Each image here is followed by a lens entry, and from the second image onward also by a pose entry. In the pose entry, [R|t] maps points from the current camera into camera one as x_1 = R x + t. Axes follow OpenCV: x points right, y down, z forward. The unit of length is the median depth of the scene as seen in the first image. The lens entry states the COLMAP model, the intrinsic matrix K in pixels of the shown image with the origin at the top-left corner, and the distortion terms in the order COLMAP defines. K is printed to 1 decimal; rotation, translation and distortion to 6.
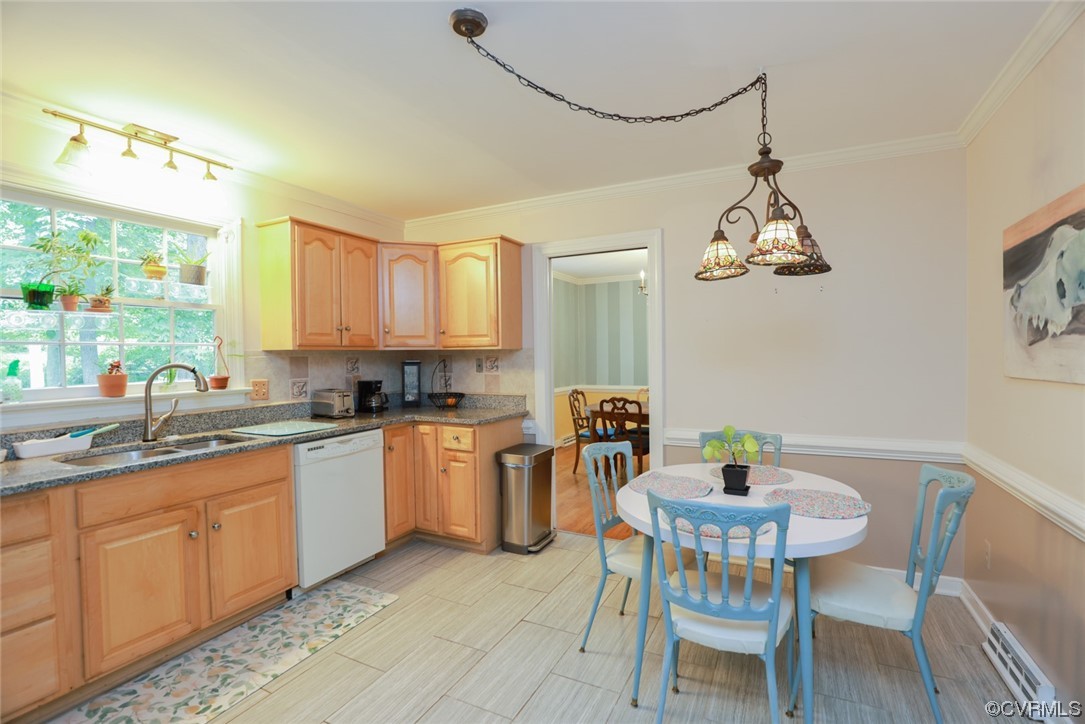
lens RADIAL K [[496.9, 0, 546.6], [0, 496.9, 364.0], [0, 0, 1]] dist [-0.027778, 0.003316]
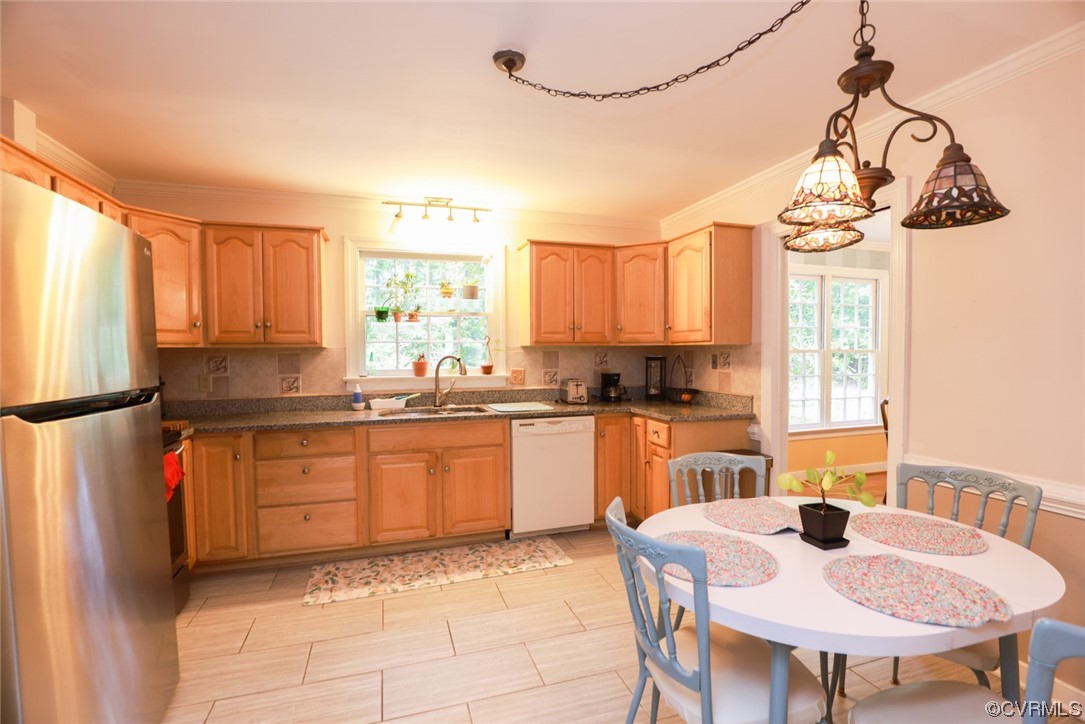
lens RADIAL K [[496.9, 0, 543.8], [0, 496.9, 366.2], [0, 0, 1]] dist [-0.027778, 0.003316]
pose [[0.699395, 0.028364, -0.714173, 0.474517], [-0.017683, 0.999593, 0.022383, -0.006140], [0.714517, -0.003026, 0.699612, 0.161424]]
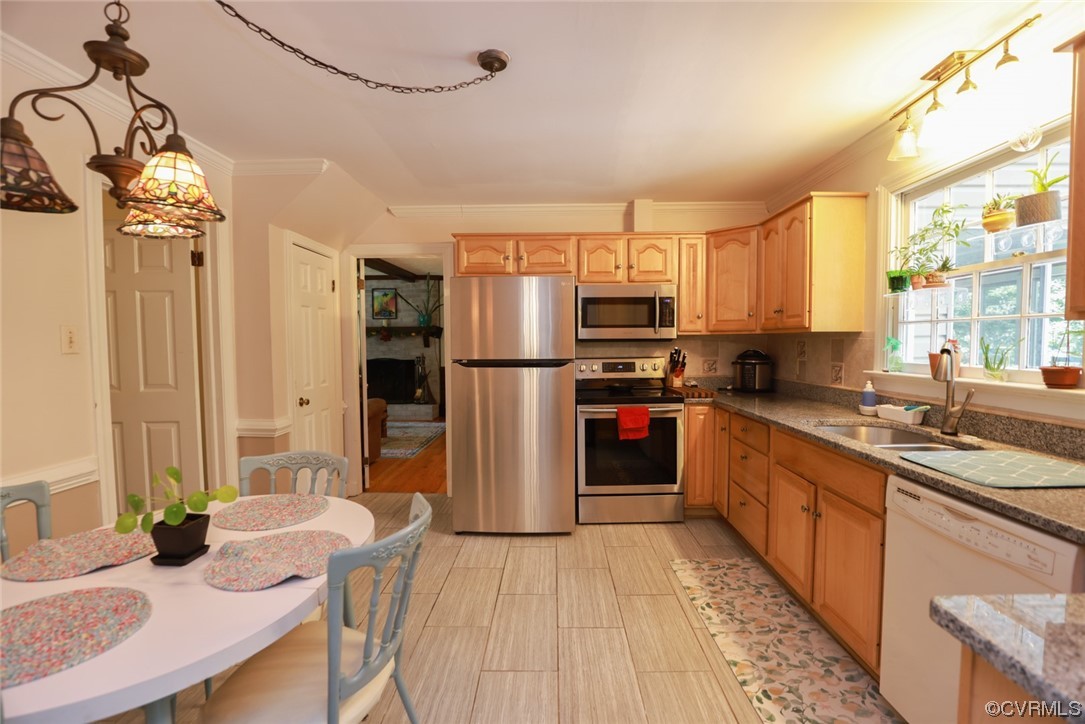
lens RADIAL K [[496.9, 0, 545.8], [0, 496.9, 361.9], [0, 0, 1]] dist [-0.027778, 0.003316]
pose [[-0.901910, 0.038702, -0.430187, 0.172223], [0.010847, 0.997693, 0.067016, -0.030316], [0.431788, 0.055776, -0.900249, 1.389996]]
